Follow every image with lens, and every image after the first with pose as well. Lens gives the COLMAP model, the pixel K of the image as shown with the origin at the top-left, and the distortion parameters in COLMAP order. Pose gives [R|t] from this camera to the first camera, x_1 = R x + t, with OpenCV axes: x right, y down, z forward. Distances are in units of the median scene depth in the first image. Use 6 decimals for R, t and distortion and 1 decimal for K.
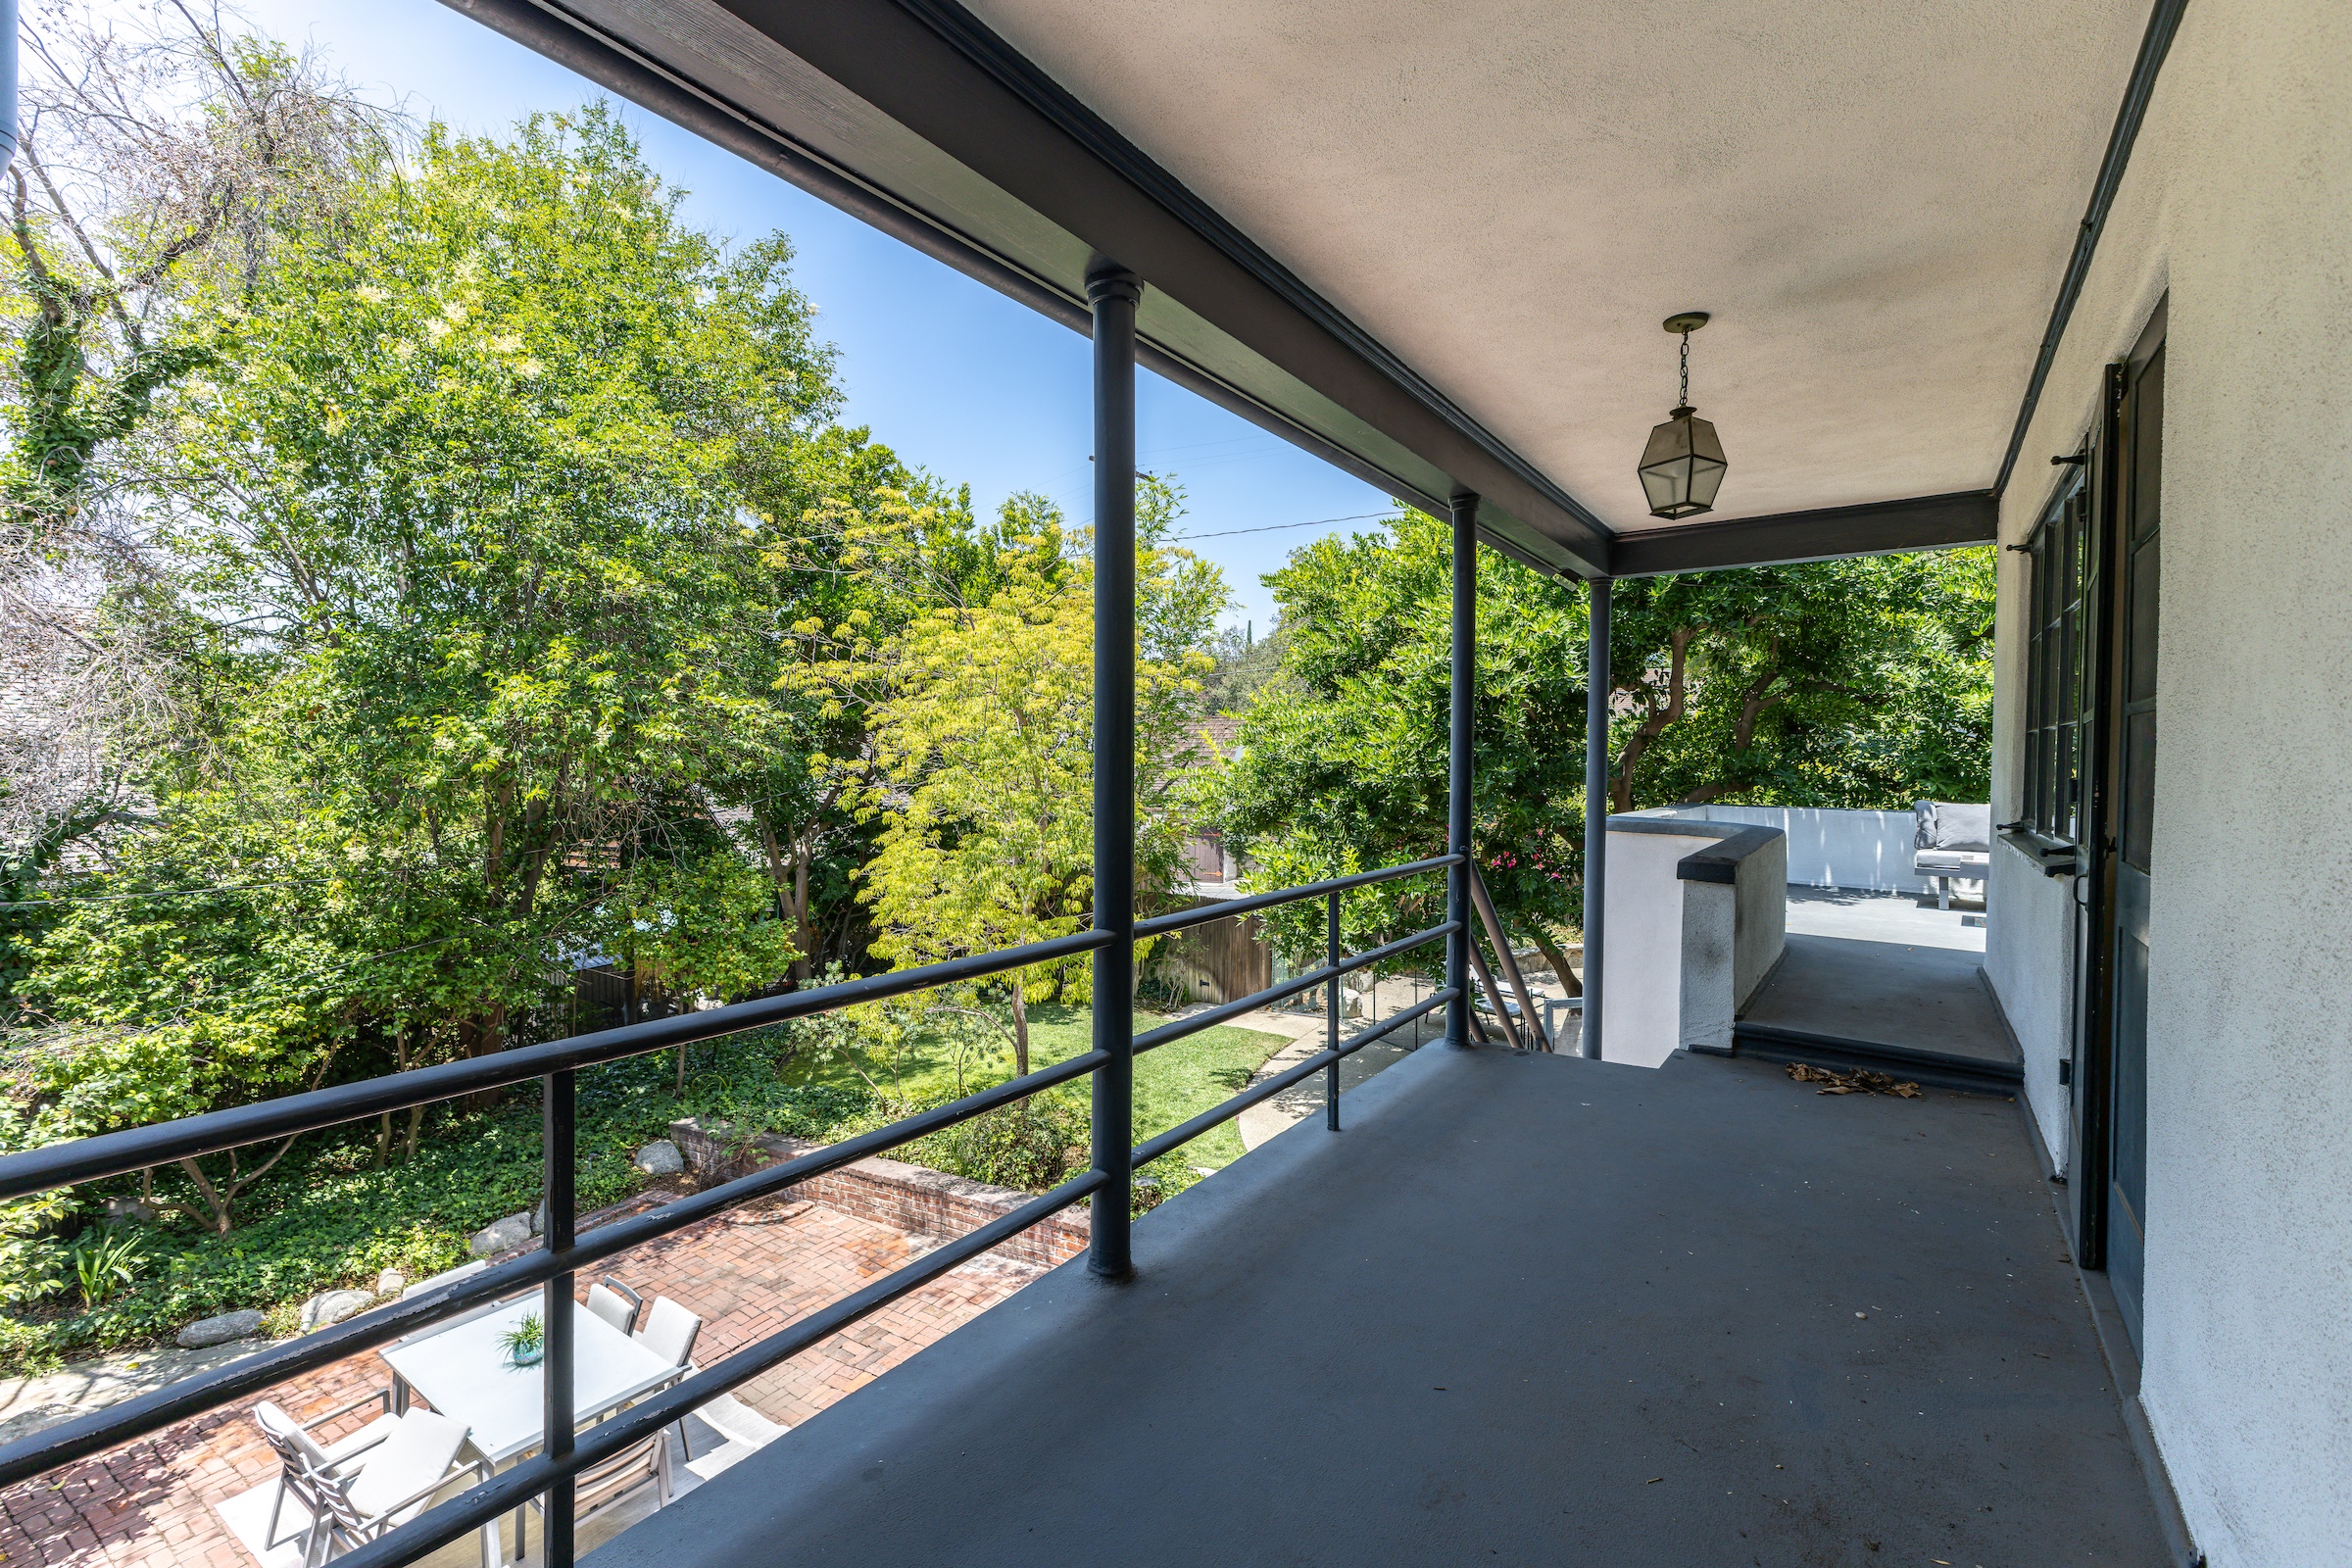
lens RADIAL K [[1004.1, 0, 1184.7], [0, 1004.1, 776.0], [0, 0, 1]] dist [0.016061, 0.000036]
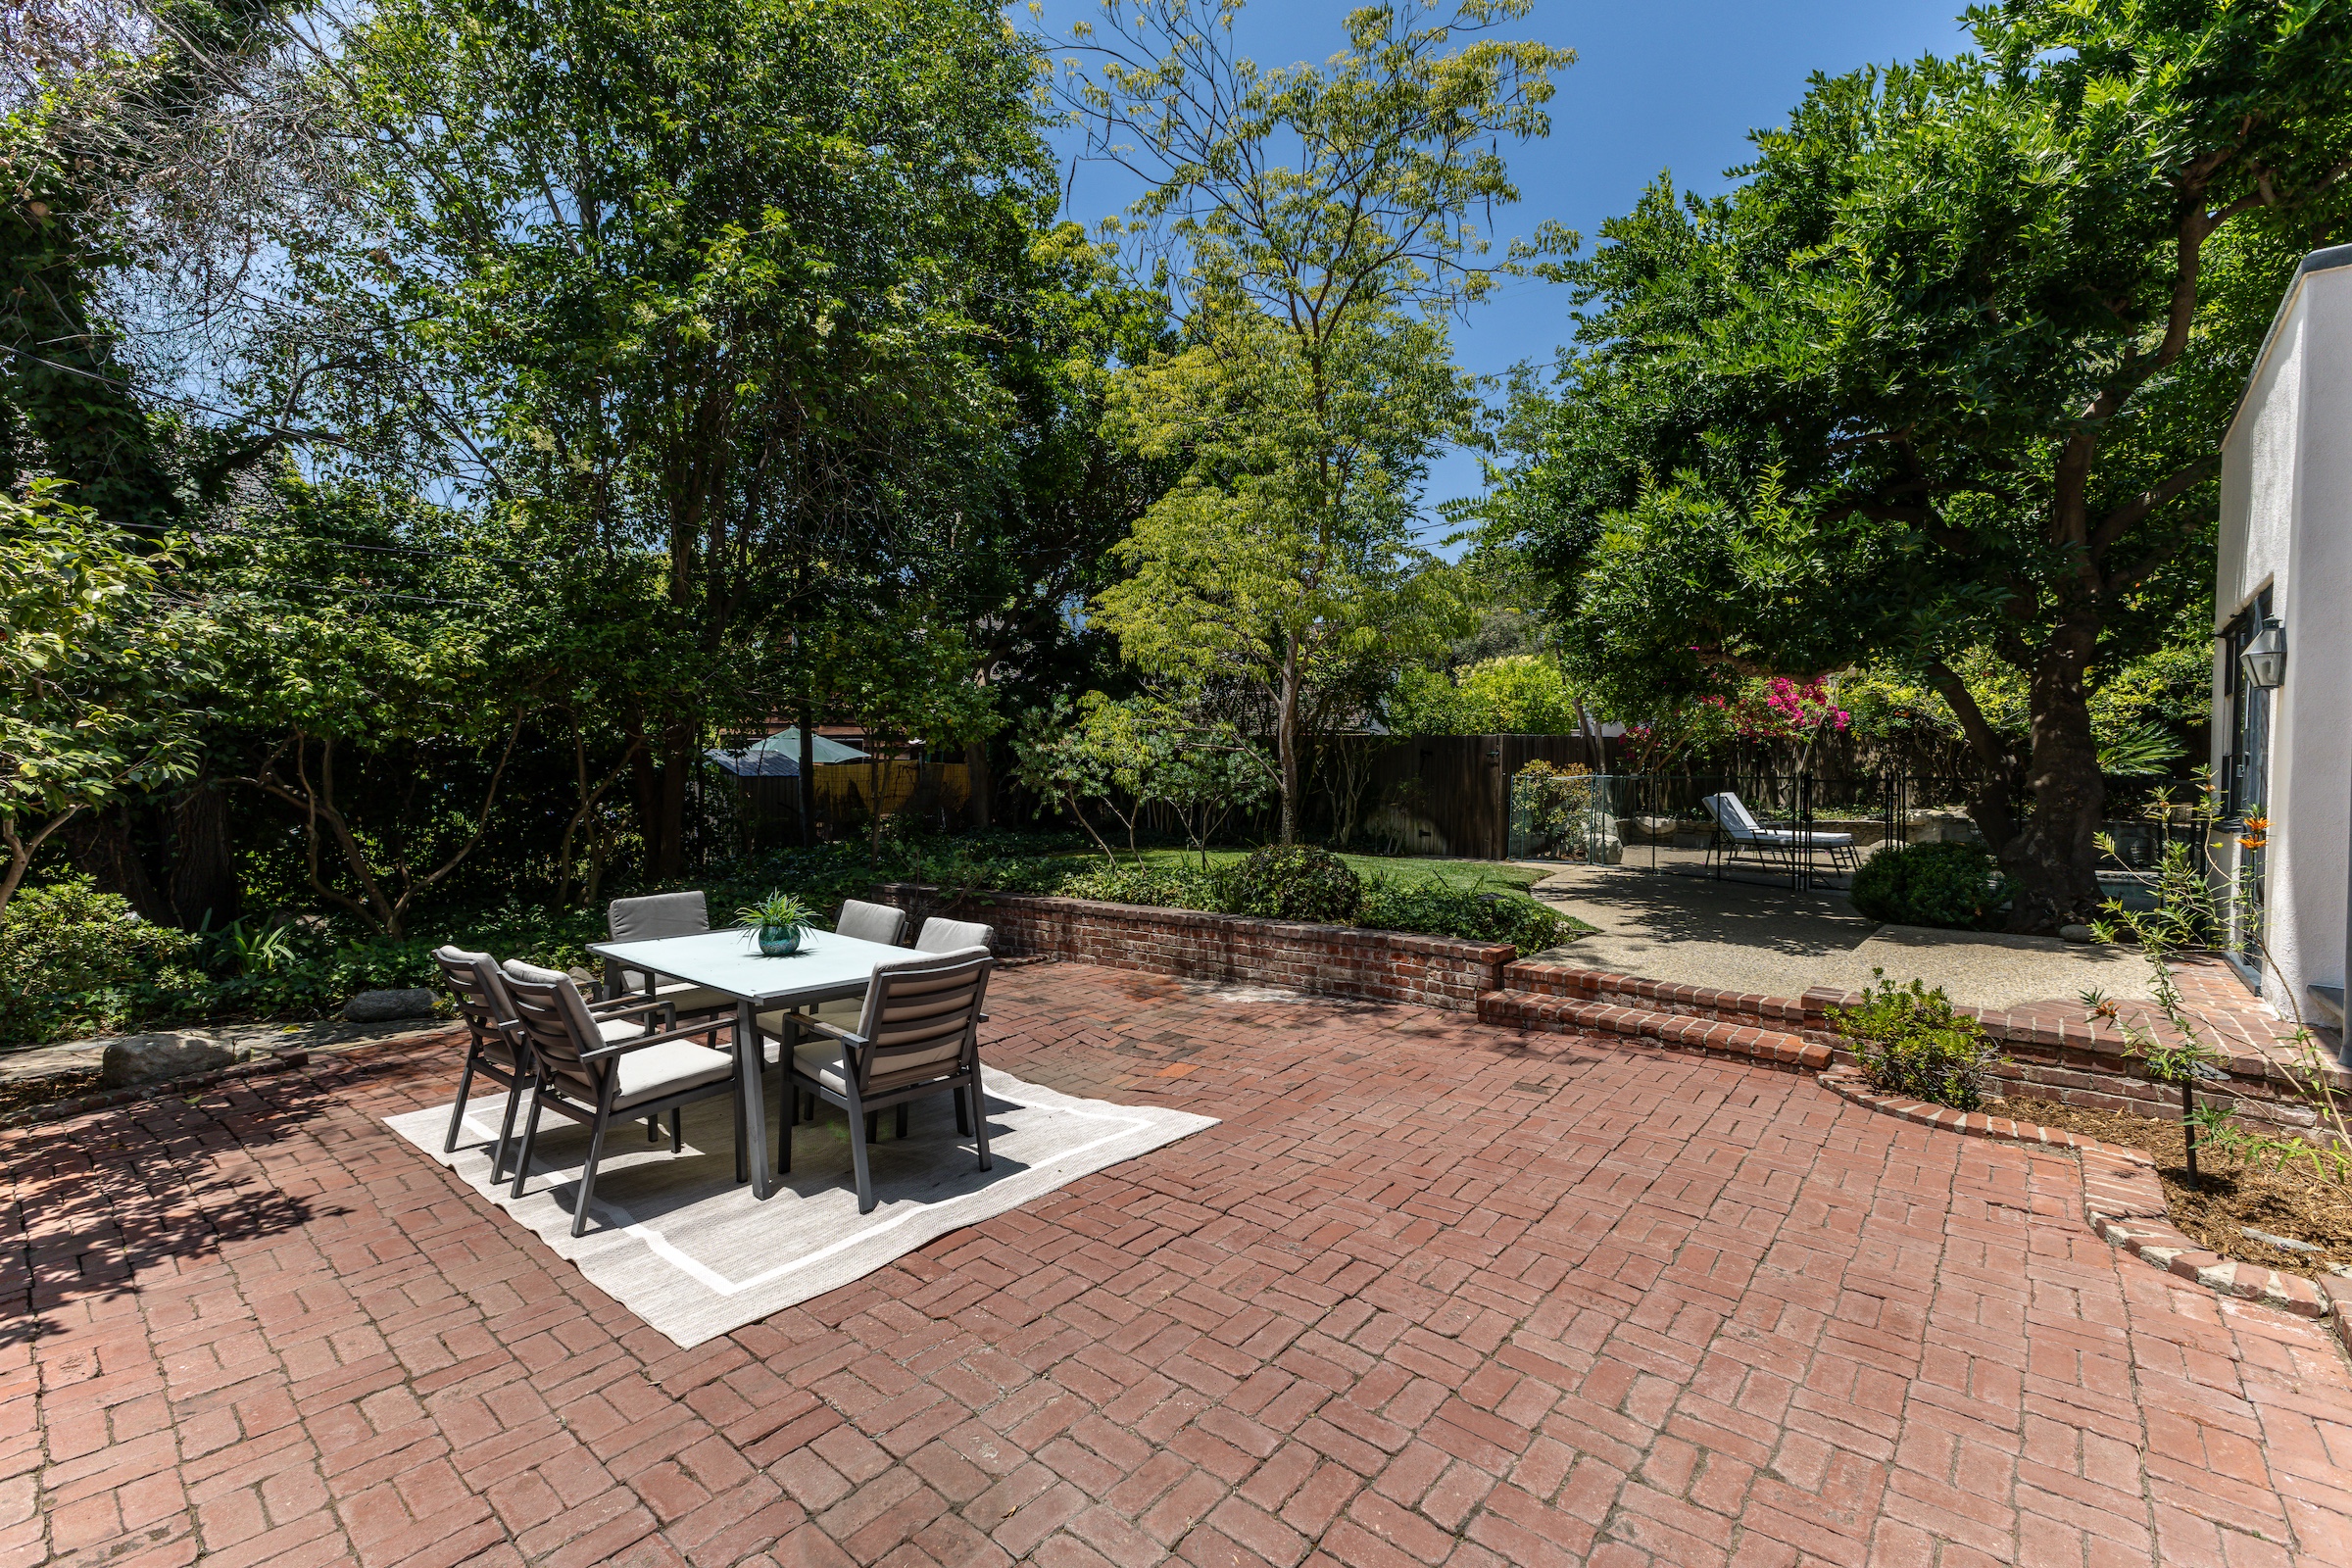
lens RADIAL K [[1004.1, 0, 1184.7], [0, 1004.1, 776.0], [0, 0, 1]] dist [0.016061, 0.000036]
pose [[0.995116, 0.012457, -0.097926, -0.203842], [-0.012700, 0.999918, -0.001862, 0.318610], [0.097895, 0.003097, 0.995192, 0.222767]]
